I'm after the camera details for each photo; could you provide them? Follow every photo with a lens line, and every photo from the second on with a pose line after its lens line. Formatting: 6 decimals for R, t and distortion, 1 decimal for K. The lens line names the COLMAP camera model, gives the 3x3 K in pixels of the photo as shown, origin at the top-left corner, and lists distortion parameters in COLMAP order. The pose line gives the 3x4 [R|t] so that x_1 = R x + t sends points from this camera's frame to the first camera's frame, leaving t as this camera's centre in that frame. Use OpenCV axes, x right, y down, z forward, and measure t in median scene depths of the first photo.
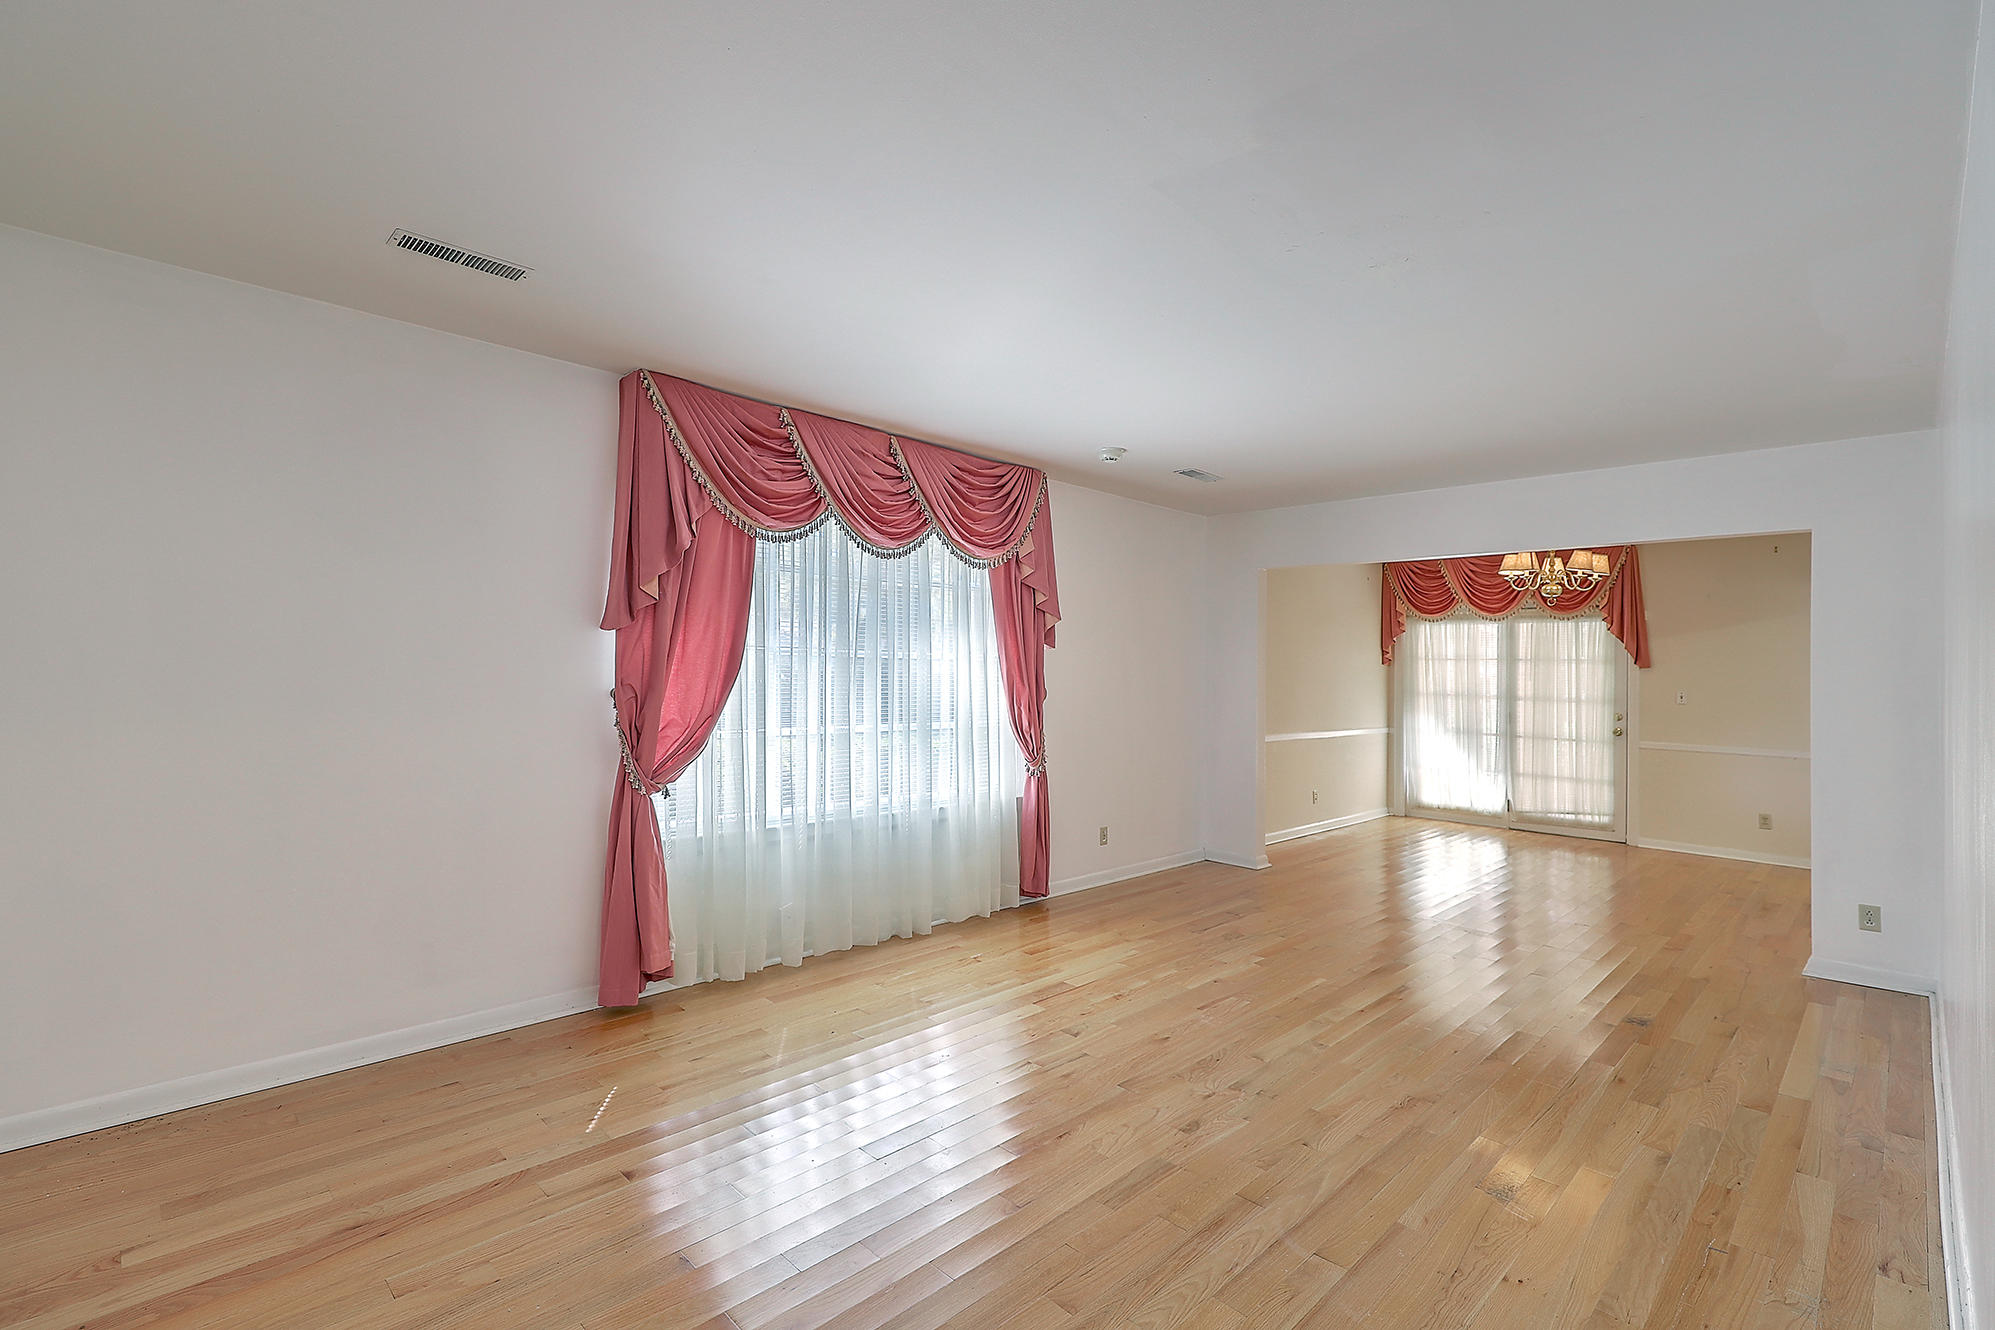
lens RADIAL K [[911.3, 0, 996.0], [0, 911.3, 661.1], [0, 0, 1]] dist [0.014606, 0.000604]
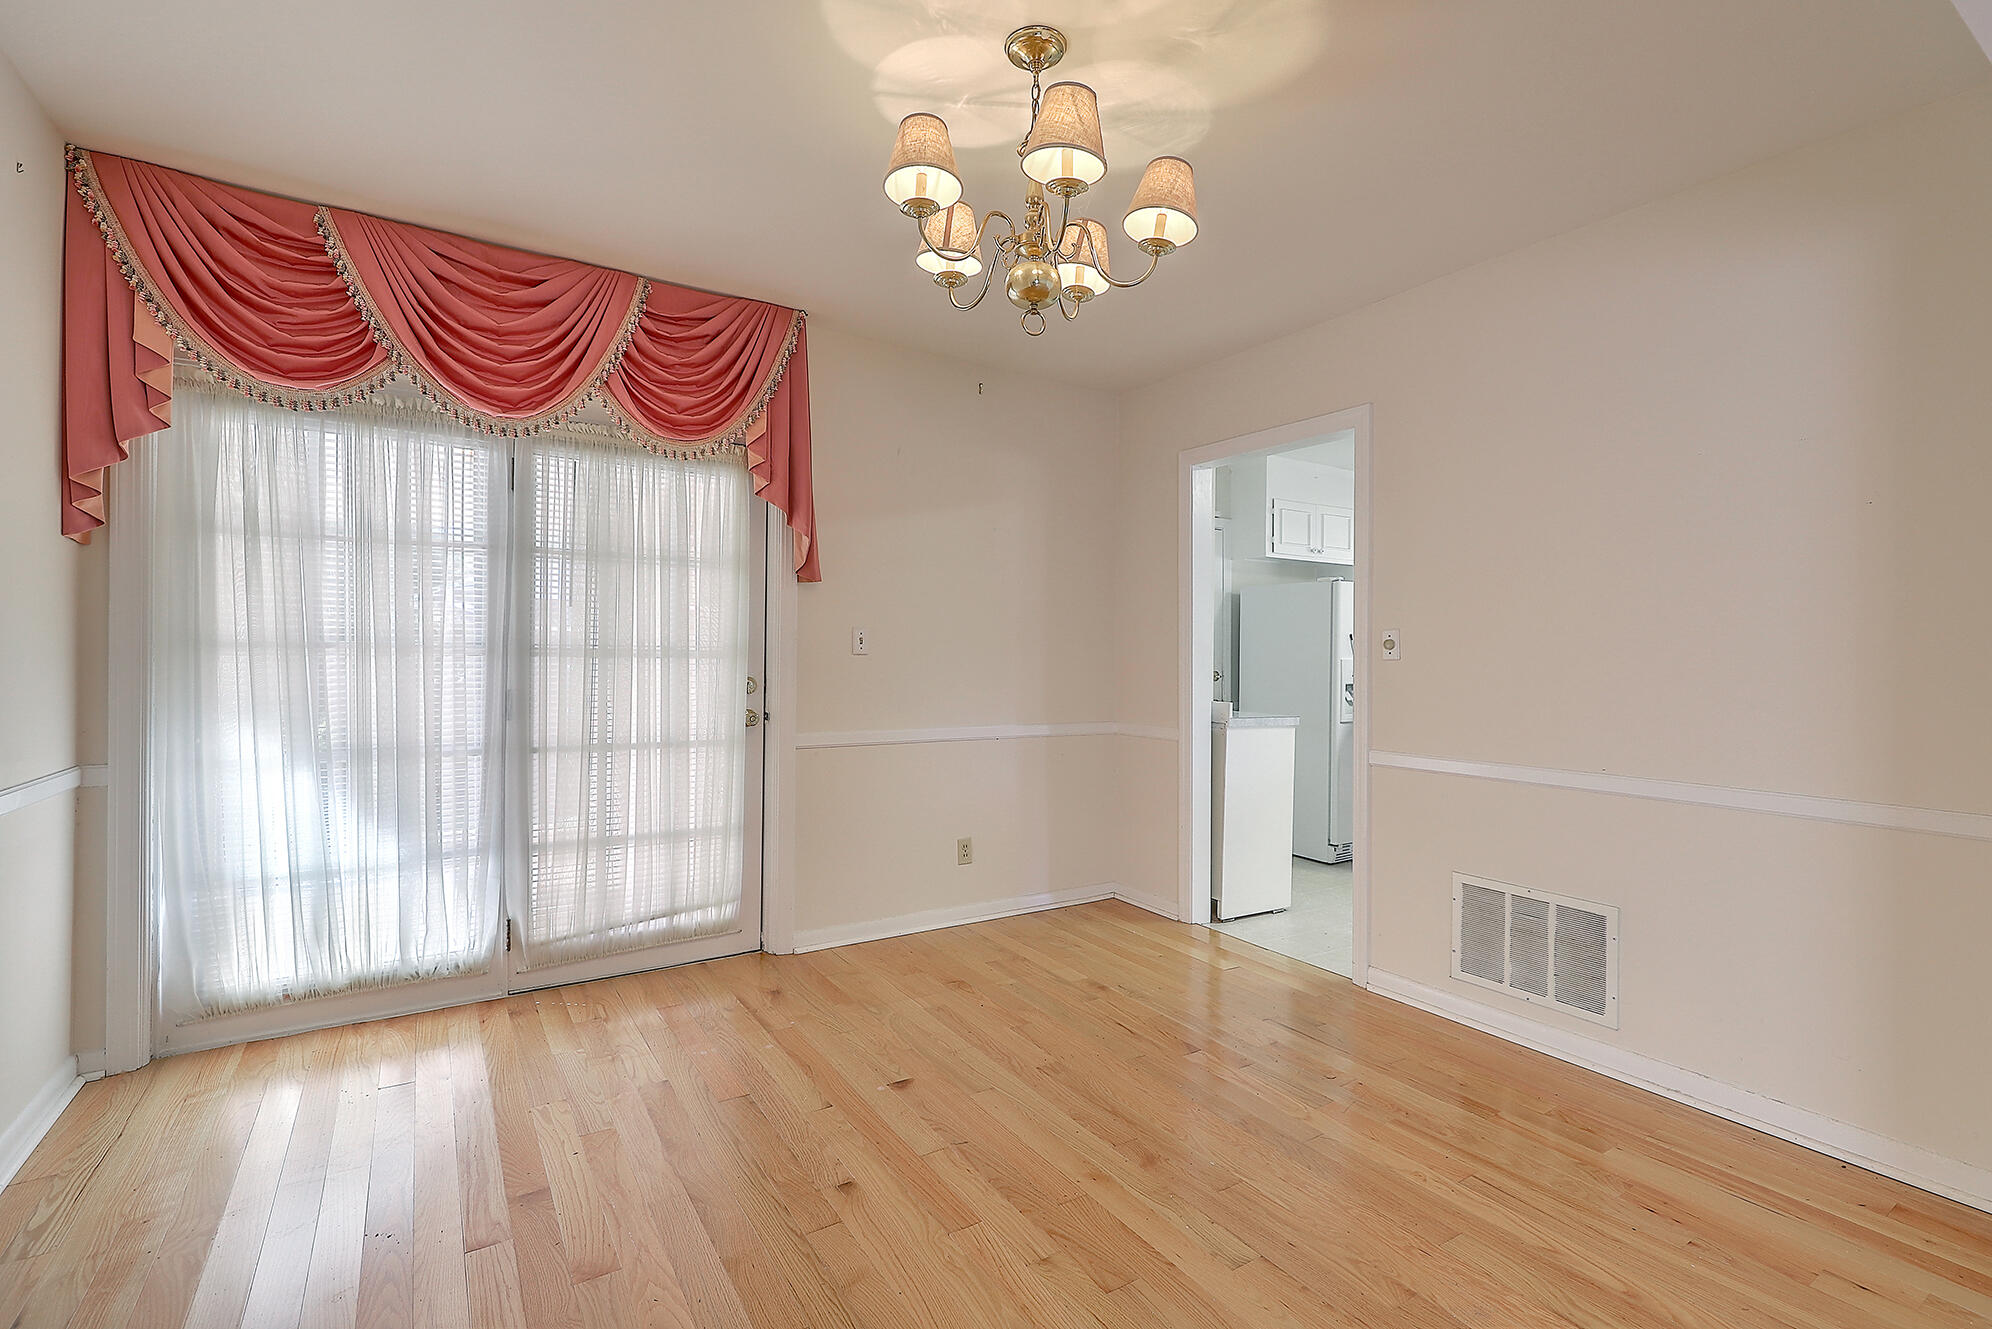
lens RADIAL K [[909.9, 0, 996.8], [0, 909.9, 653.0], [0, 0, 1]] dist [0.014606, 0.000604]
pose [[0.210881, -0.002397, 0.977509, 0.231007], [-0.002351, 0.999993, 0.002960, 0.039147], [-0.977509, -0.002923, 0.210873, 0.722224]]
